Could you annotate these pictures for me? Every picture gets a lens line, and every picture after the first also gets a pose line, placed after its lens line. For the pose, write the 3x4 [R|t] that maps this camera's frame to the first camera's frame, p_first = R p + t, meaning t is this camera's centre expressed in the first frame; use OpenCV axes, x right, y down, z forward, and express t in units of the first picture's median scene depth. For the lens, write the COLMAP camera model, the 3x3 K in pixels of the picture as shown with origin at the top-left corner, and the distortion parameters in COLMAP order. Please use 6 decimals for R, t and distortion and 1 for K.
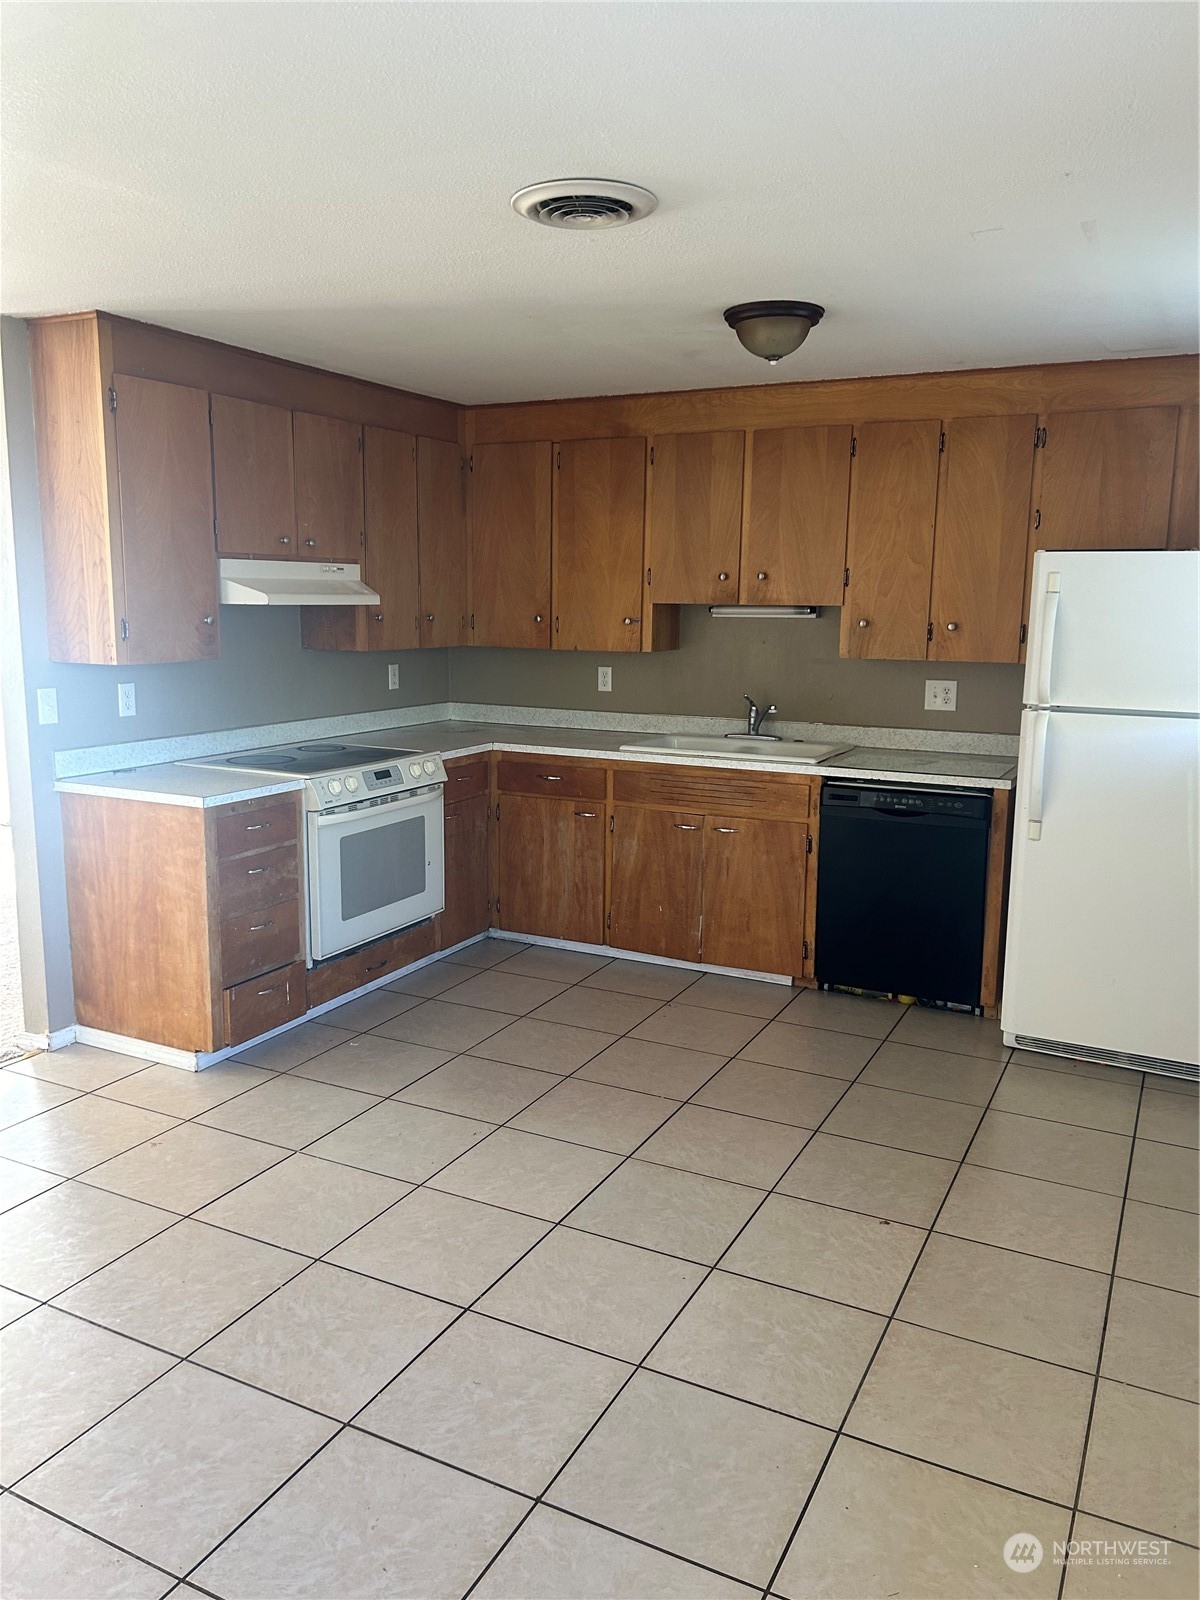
lens RADIAL K [[1214.5, 0, 591.3], [0, 1214.5, 803.3], [0, 0, 1]] dist [0.171258, -0.396666]
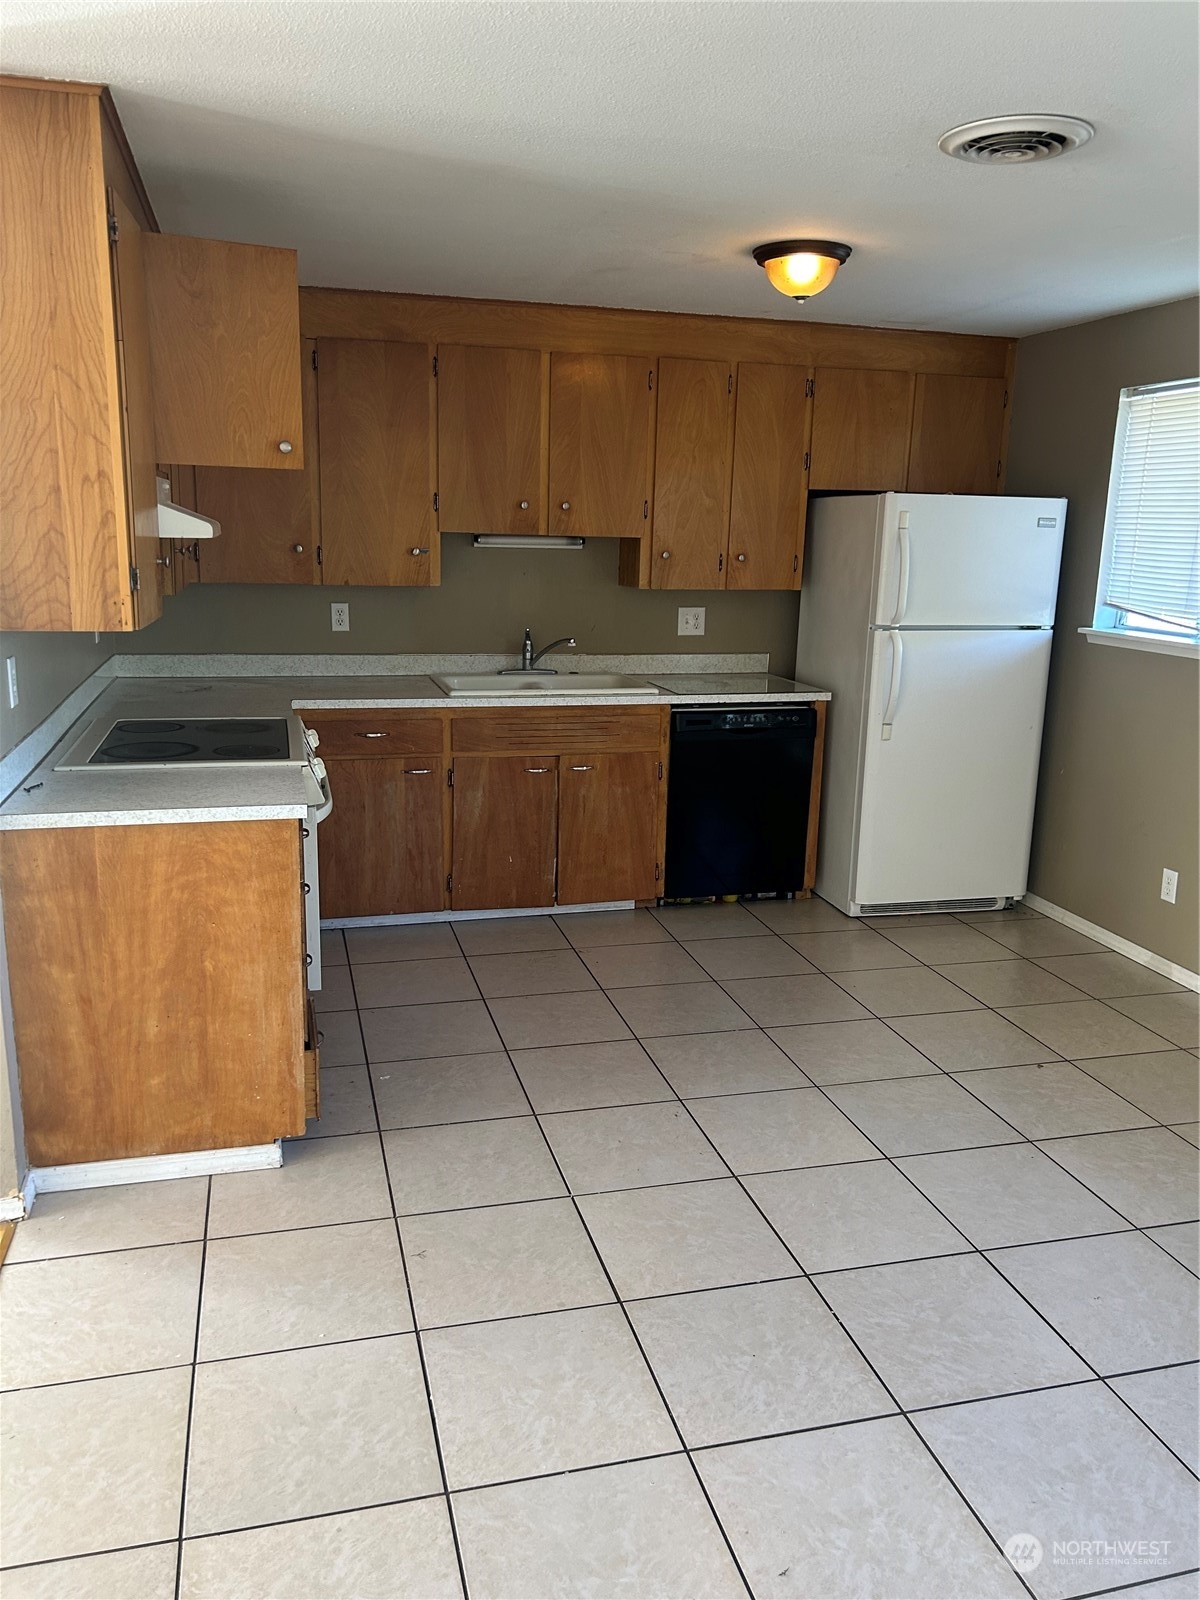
lens RADIAL K [[1214.5, 0, 591.3], [0, 1214.5, 803.3], [0, 0, 1]] dist [0.171258, -0.396666]
pose [[0.736822, -0.144119, 0.660548, -0.540105], [0.099229, 0.989488, 0.105200, -0.052667], [-0.668766, -0.011968, 0.743377, 0.262507]]
